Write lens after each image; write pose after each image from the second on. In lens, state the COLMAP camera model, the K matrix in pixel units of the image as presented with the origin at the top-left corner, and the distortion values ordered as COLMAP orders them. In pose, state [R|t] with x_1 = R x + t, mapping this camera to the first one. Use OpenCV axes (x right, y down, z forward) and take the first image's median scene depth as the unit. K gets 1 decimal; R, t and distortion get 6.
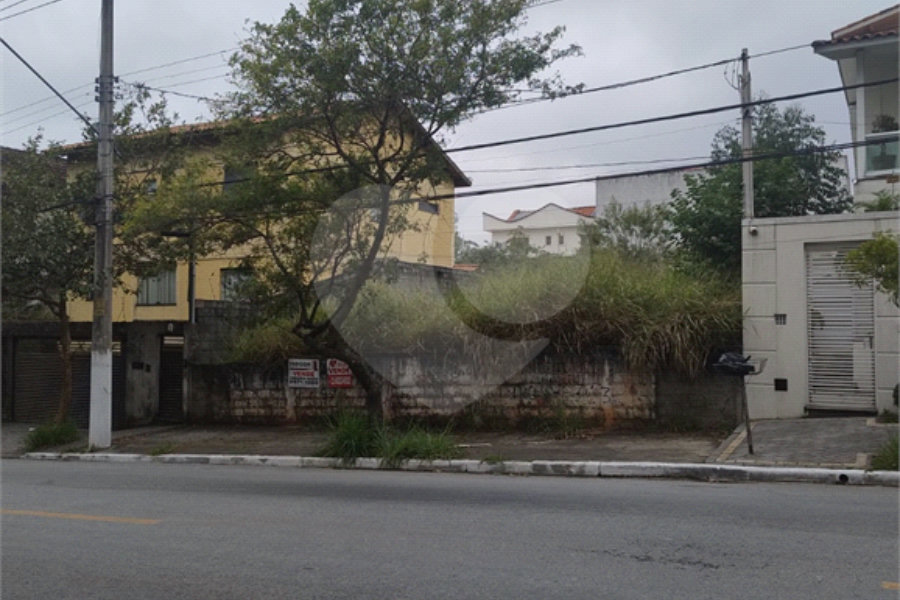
lens RADIAL K [[815.2, 0, 450.0], [0, 815.2, 300.0], [0, 0, 1]] dist [0.017868, 0.002193]
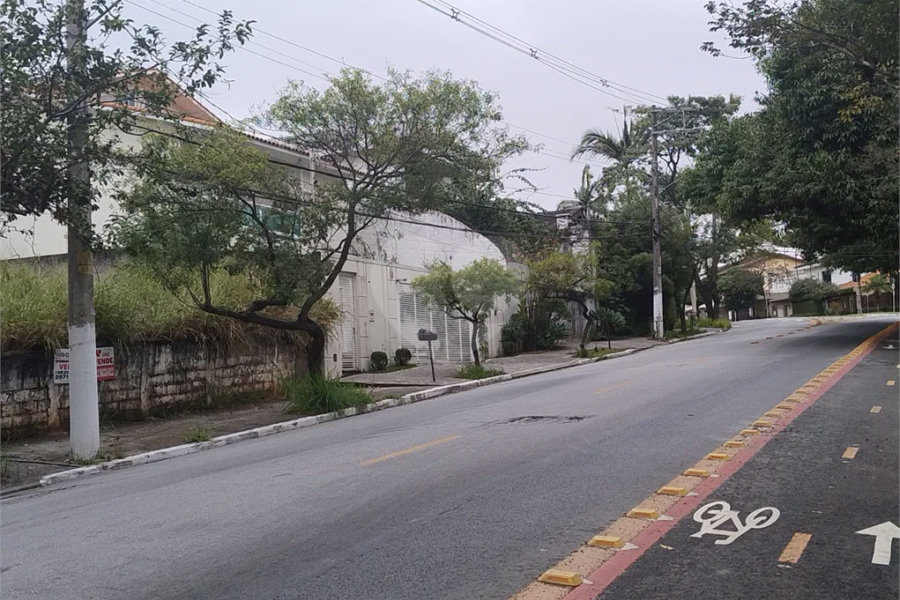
lens RADIAL K [[1216.2, 0, 450.0], [0, 1216.2, 300.0], [0, 0, 1]] dist [0.109218, -0.039291]
pose [[-0.092956, 0.066512, 0.993446, -1.579641], [0.013668, 0.997758, -0.065522, 0.119578], [-0.995576, 0.007488, -0.093657, 0.799969]]
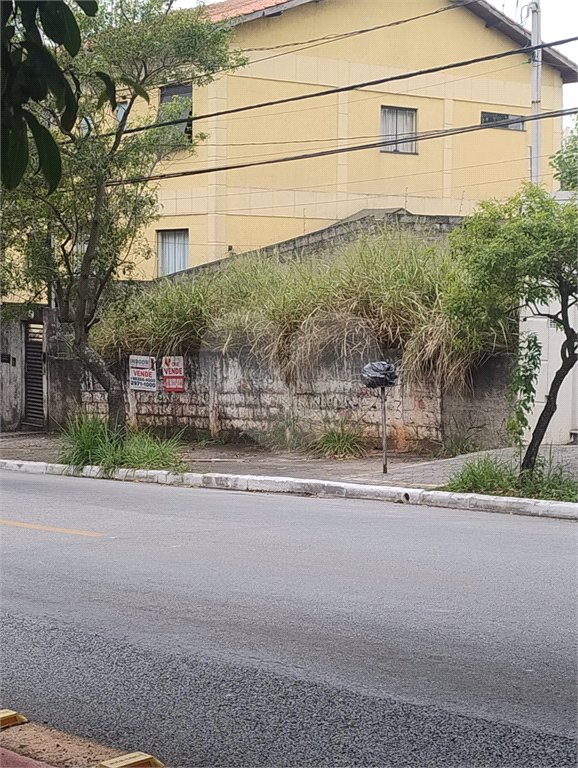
lens RADIAL K [[1532.6, 0, 289.0], [0, 1532.6, 384.0], [0, 0, 1]] dist [0.046667, -0.055088]
pose [[0.920680, 0.030893, -0.389094, 0.604919], [0.005938, 0.995639, 0.093101, -0.045576], [0.390274, -0.088026, 0.916481, -0.385576]]
